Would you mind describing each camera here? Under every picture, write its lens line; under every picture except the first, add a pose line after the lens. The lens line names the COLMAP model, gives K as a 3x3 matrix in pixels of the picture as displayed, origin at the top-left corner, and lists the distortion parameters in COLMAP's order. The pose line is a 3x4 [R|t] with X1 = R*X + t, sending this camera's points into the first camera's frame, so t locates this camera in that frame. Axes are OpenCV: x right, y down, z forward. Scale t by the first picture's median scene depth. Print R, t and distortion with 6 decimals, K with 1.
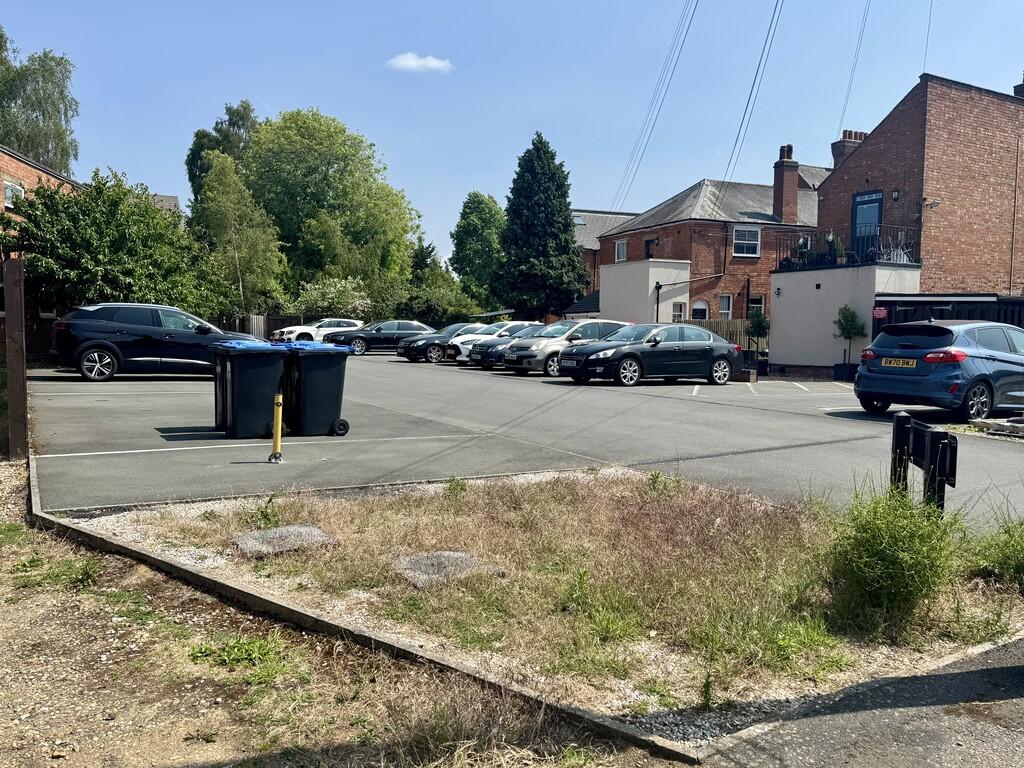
lens RADIAL K [[737.7, 0, 509.1], [0, 737.7, 387.2], [0, 0, 1]] dist [-0.013777, -0.014634]
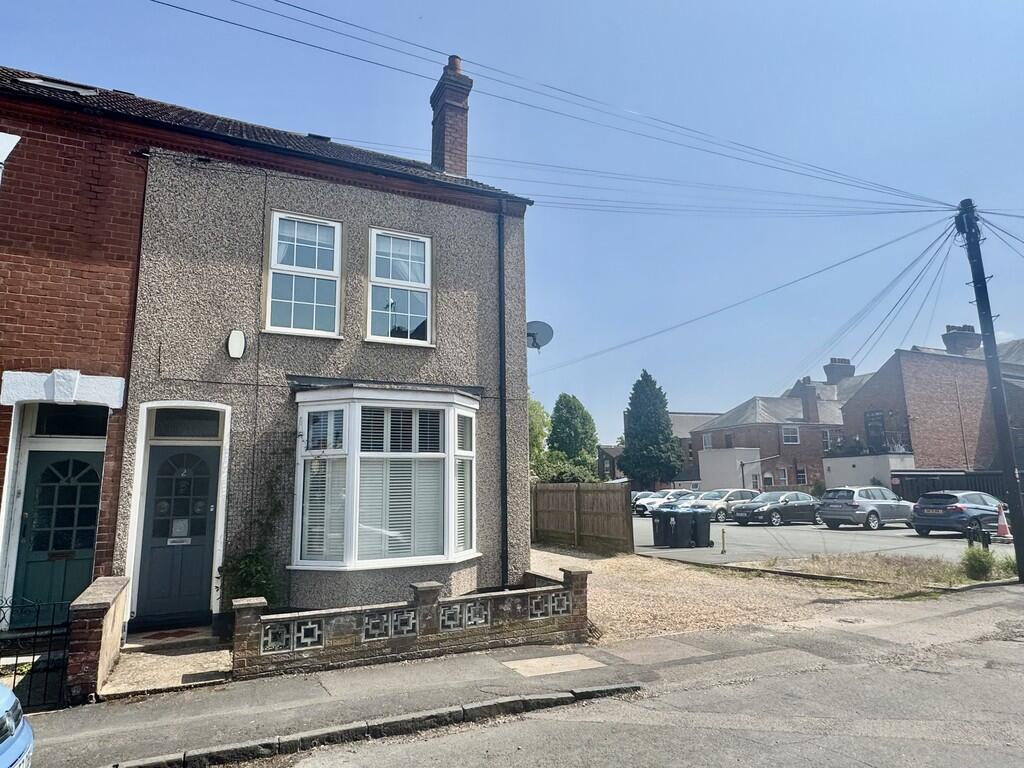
lens RADIAL K [[604.2, 0, 511.4], [0, 604.2, 381.8], [0, 0, 1]] dist [0.000319, -0.001103]
pose [[0.999436, -0.025942, -0.021347, -0.365377], [0.019892, 0.969005, -0.246237, 0.006112], [0.027073, 0.245673, 0.968975, -0.471997]]
